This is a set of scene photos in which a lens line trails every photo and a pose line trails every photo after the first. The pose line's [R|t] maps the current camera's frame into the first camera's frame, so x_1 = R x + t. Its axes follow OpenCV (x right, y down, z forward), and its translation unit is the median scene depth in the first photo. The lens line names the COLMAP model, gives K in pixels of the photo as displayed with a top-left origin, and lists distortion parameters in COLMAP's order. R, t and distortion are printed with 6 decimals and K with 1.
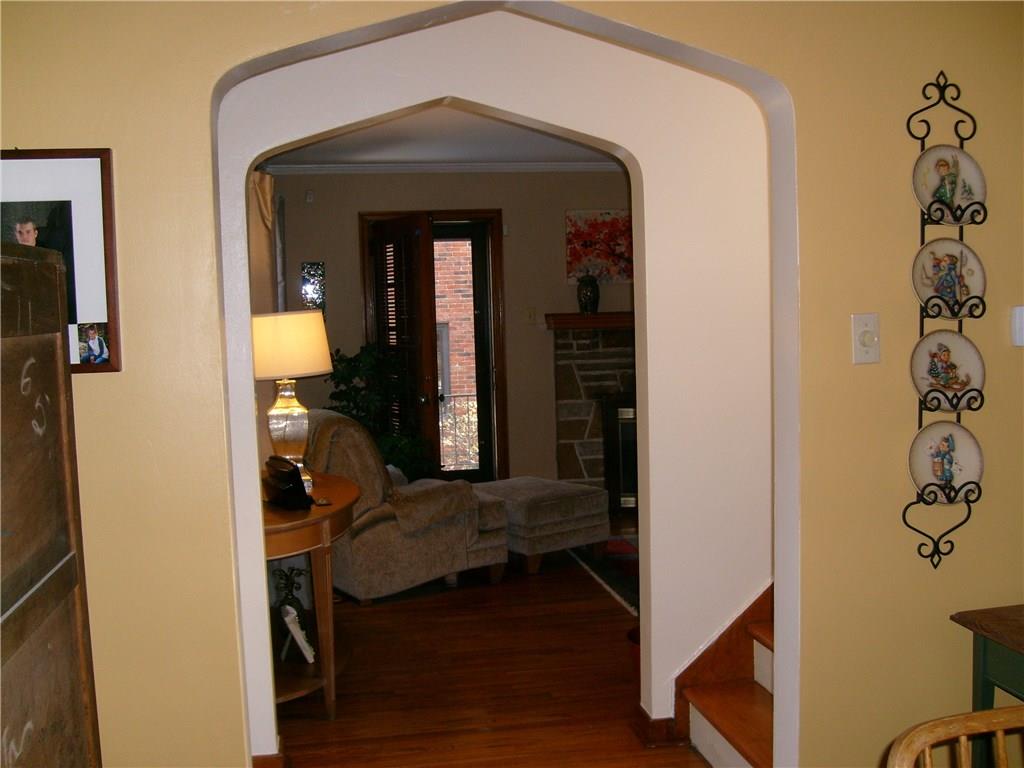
lens RADIAL K [[1065.1, 0, 512.0], [0, 1065.1, 384.0], [0, 0, 1]] dist [-0.150926, 0.123615]
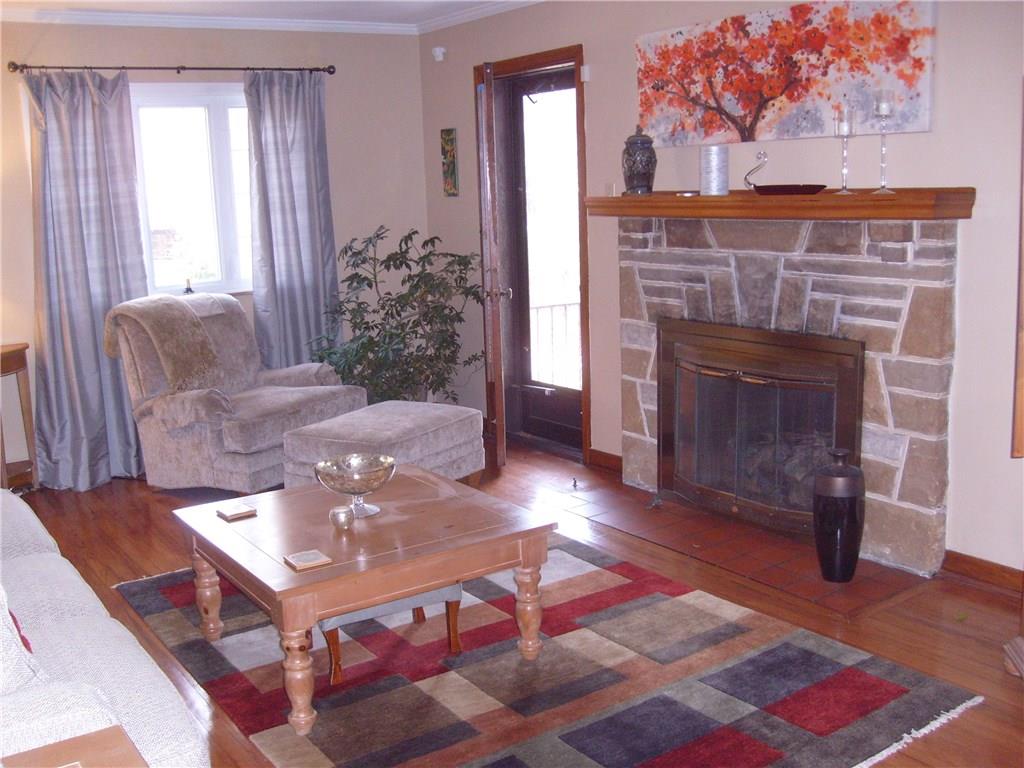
lens RADIAL K [[1065.1, 0, 512.0], [0, 1065.1, 384.0], [0, 0, 1]] dist [-0.150926, 0.123615]
pose [[0.410840, 0.183982, -0.892951, 0.589955], [-0.040393, 0.982138, 0.183774, -0.061367], [0.910812, -0.039433, 0.410933, 0.595445]]
